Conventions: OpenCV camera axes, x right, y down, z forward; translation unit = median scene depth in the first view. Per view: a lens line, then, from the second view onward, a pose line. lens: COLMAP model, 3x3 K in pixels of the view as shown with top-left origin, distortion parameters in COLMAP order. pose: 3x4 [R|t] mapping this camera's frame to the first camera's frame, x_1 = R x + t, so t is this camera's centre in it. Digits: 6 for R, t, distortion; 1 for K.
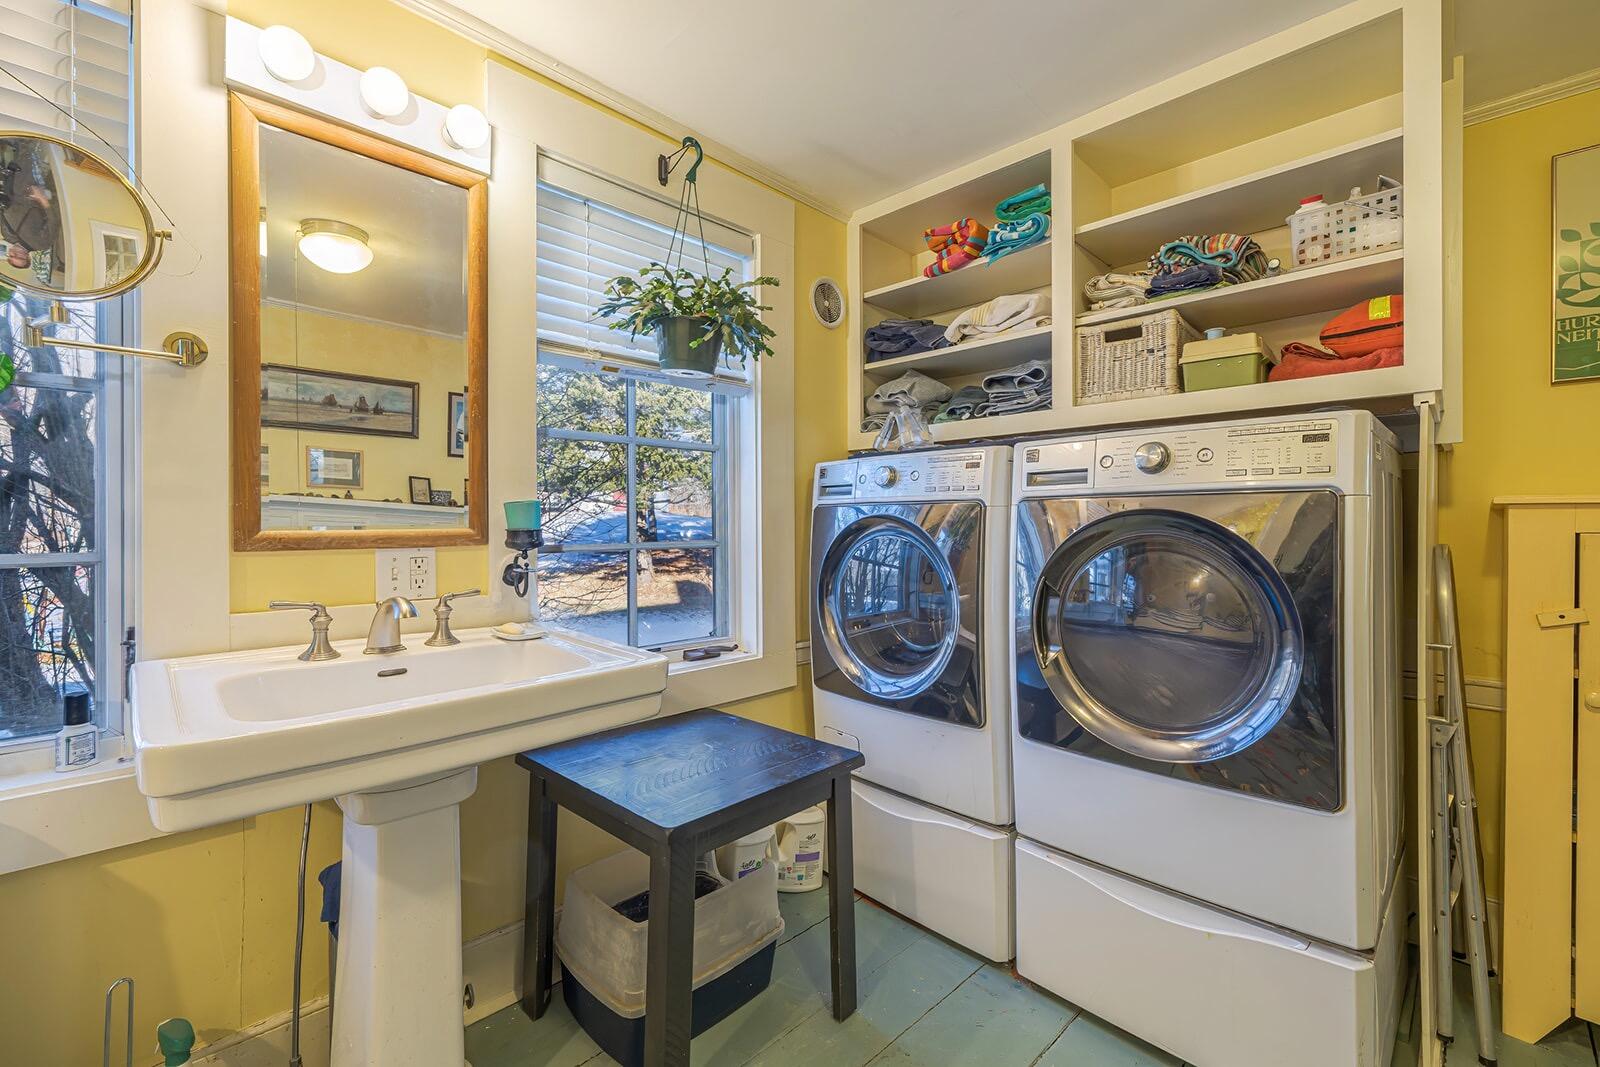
lens RADIAL K [[689.4, 0, 797.4], [0, 689.4, 521.8], [0, 0, 1]] dist [0.004059, 0.000096]
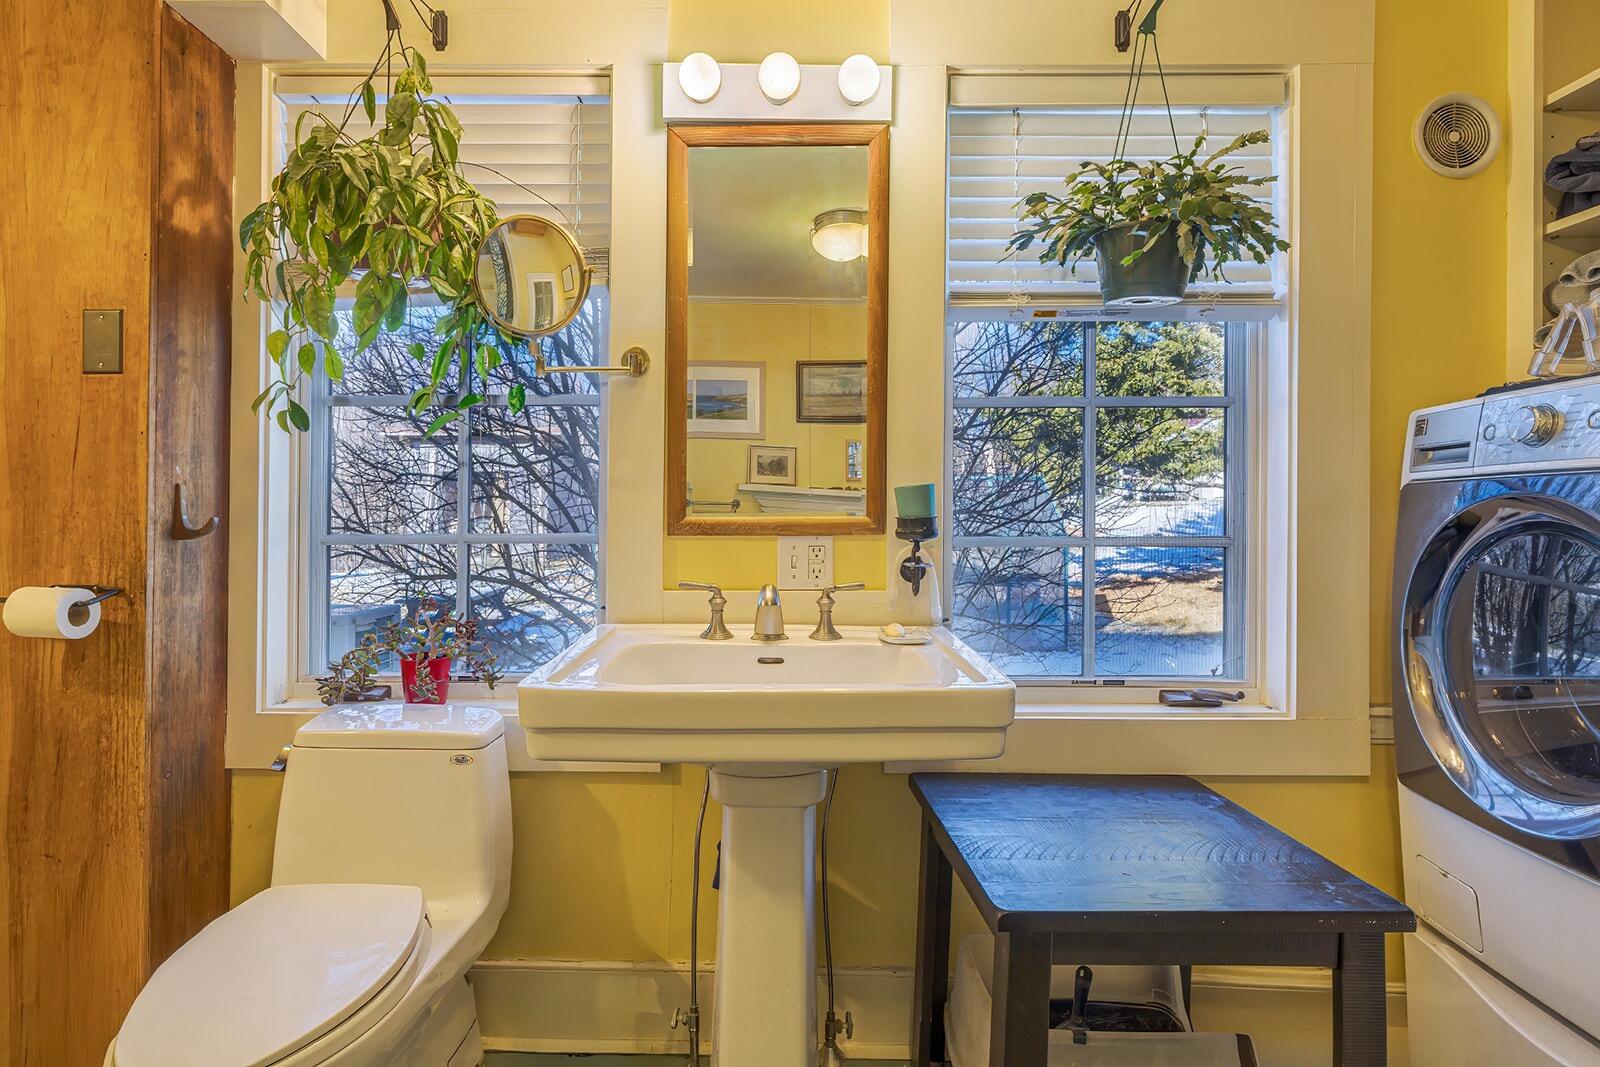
lens RADIAL K [[855.6, 0, 802.0], [0, 855.6, 514.1], [0, 0, 1]] dist [-0.002029, 0.001571]
pose [[0.694479, 0.000042, -0.719513, 0.251457], [-0.000996, 0.999999, -0.000903, 0.007077], [0.719513, 0.001344, 0.694478, 0.138367]]
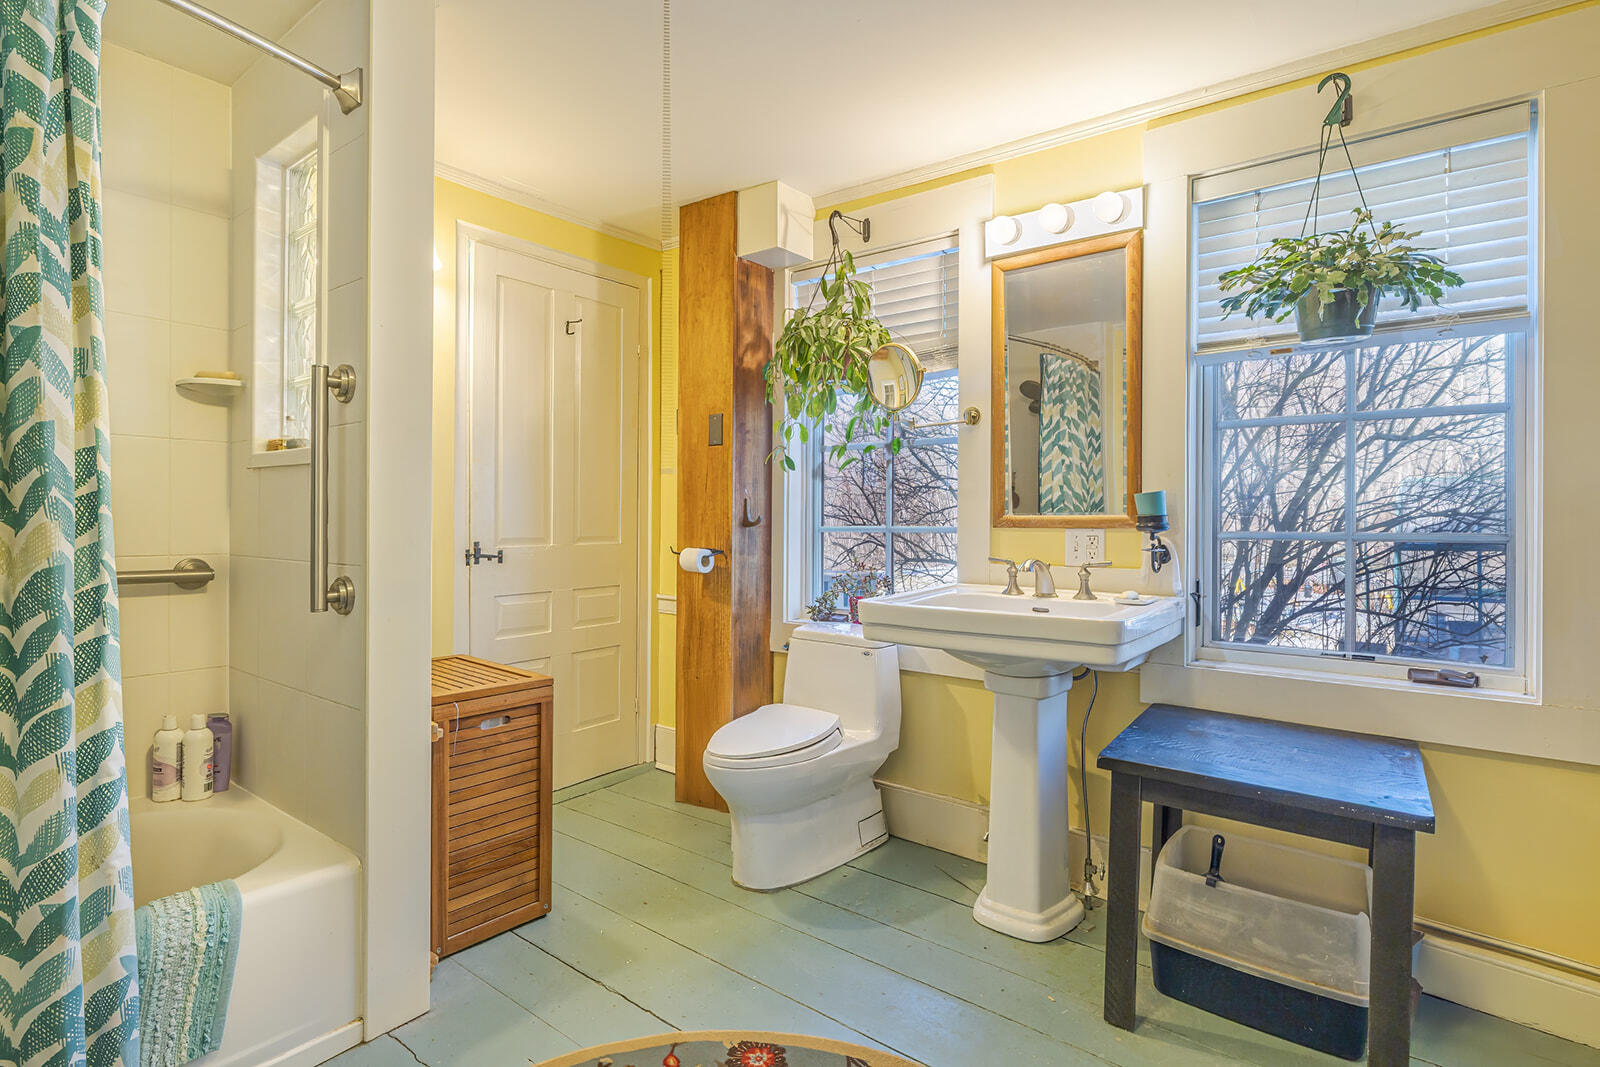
lens RADIAL K [[855.6, 0, 809.7], [0, 855.6, 522.0], [0, 0, 1]] dist [-0.002029, 0.001571]
pose [[0.109150, 0.005436, -0.994010, 0.923684], [-0.001800, 0.999984, 0.005271, 0.014132], [0.994024, 0.001214, 0.109159, 0.230137]]
